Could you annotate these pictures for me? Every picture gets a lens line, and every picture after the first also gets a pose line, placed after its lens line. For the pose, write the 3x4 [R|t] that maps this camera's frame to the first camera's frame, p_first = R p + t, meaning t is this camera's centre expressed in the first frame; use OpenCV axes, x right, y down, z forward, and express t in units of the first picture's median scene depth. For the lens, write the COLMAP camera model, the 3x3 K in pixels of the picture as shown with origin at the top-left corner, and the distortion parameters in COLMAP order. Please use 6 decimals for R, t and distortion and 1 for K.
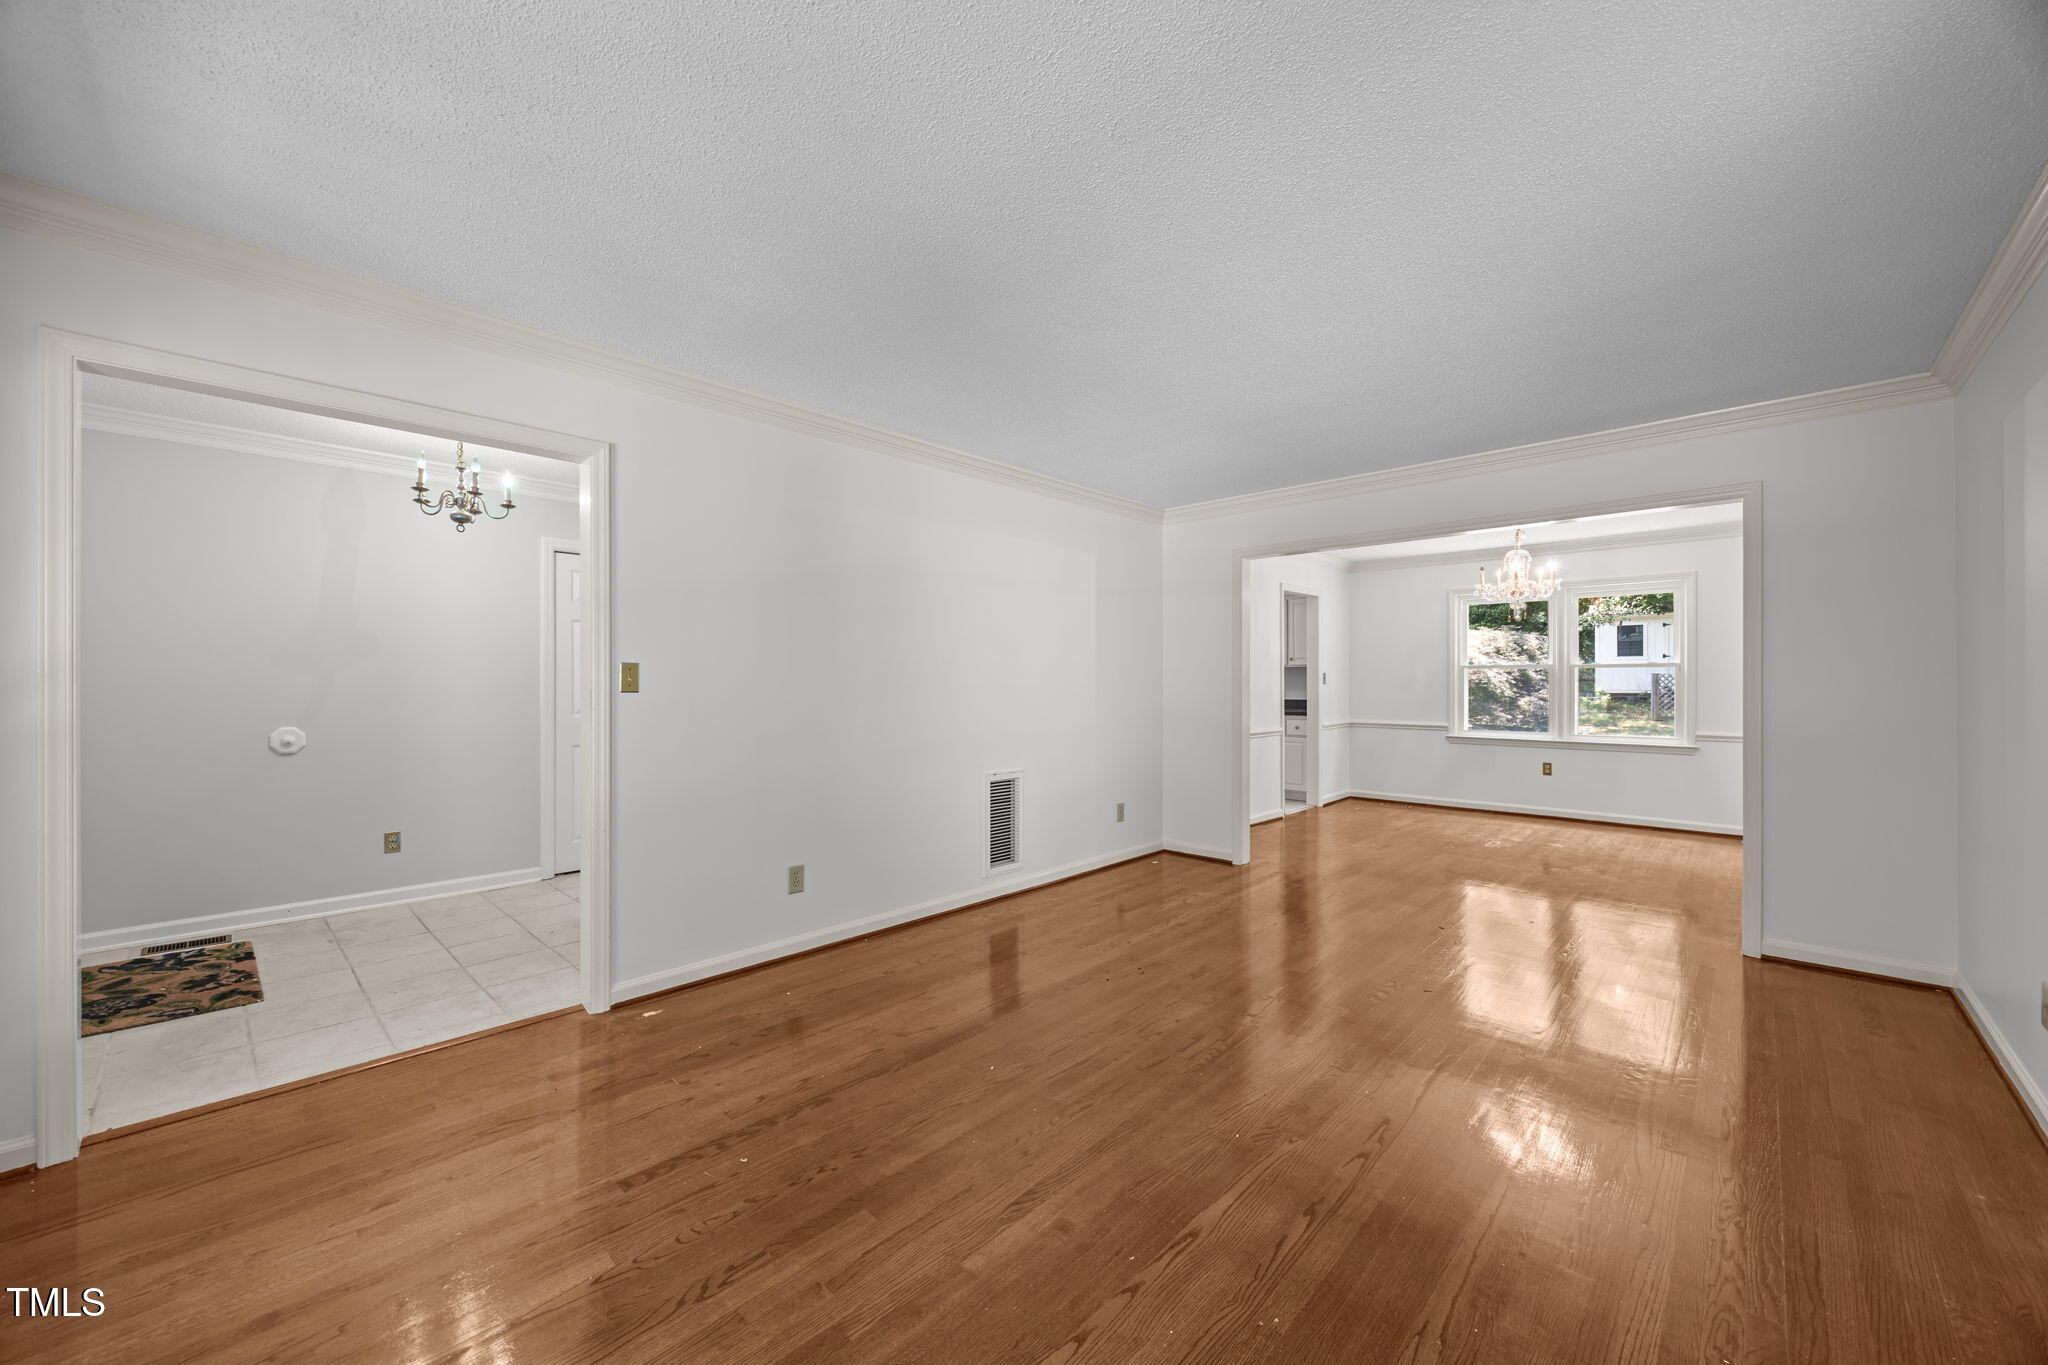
lens RADIAL K [[787.9, 0, 1011.0], [0, 787.9, 687.2], [0, 0, 1]] dist [0.003790, -0.000115]
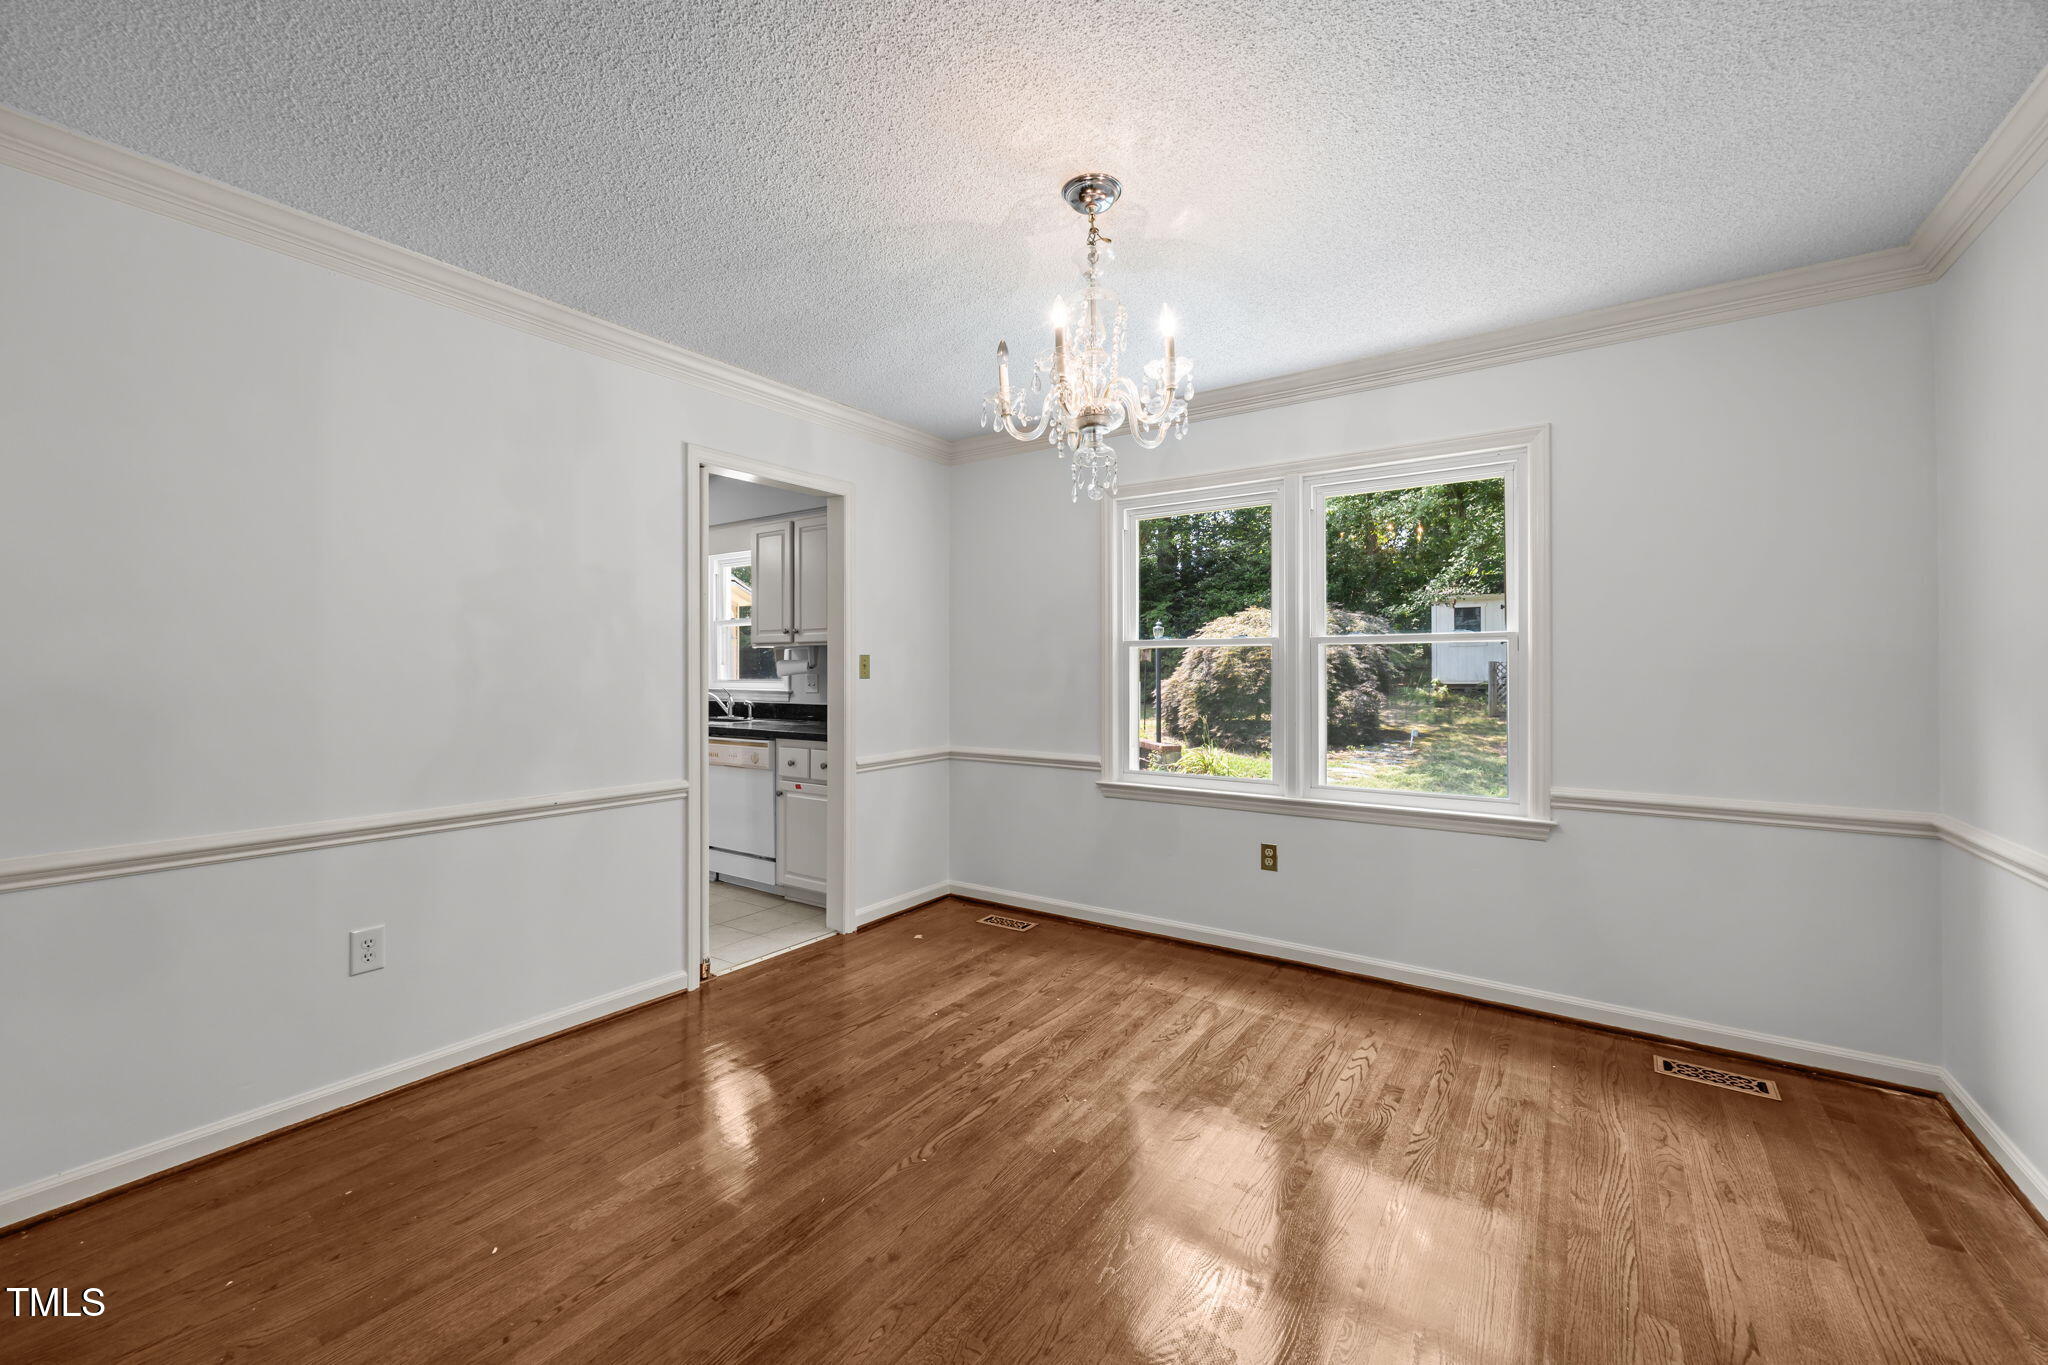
lens RADIAL K [[787.9, 0, 1036.8], [0, 787.9, 675.4], [0, 0, 1]] dist [0.003790, -0.000115]
pose [[0.987965, -0.001679, 0.154665, 0.217289], [0.001920, 0.999997, -0.001414, -0.002380], [-0.154662, 0.001694, 0.987966, 0.257048]]
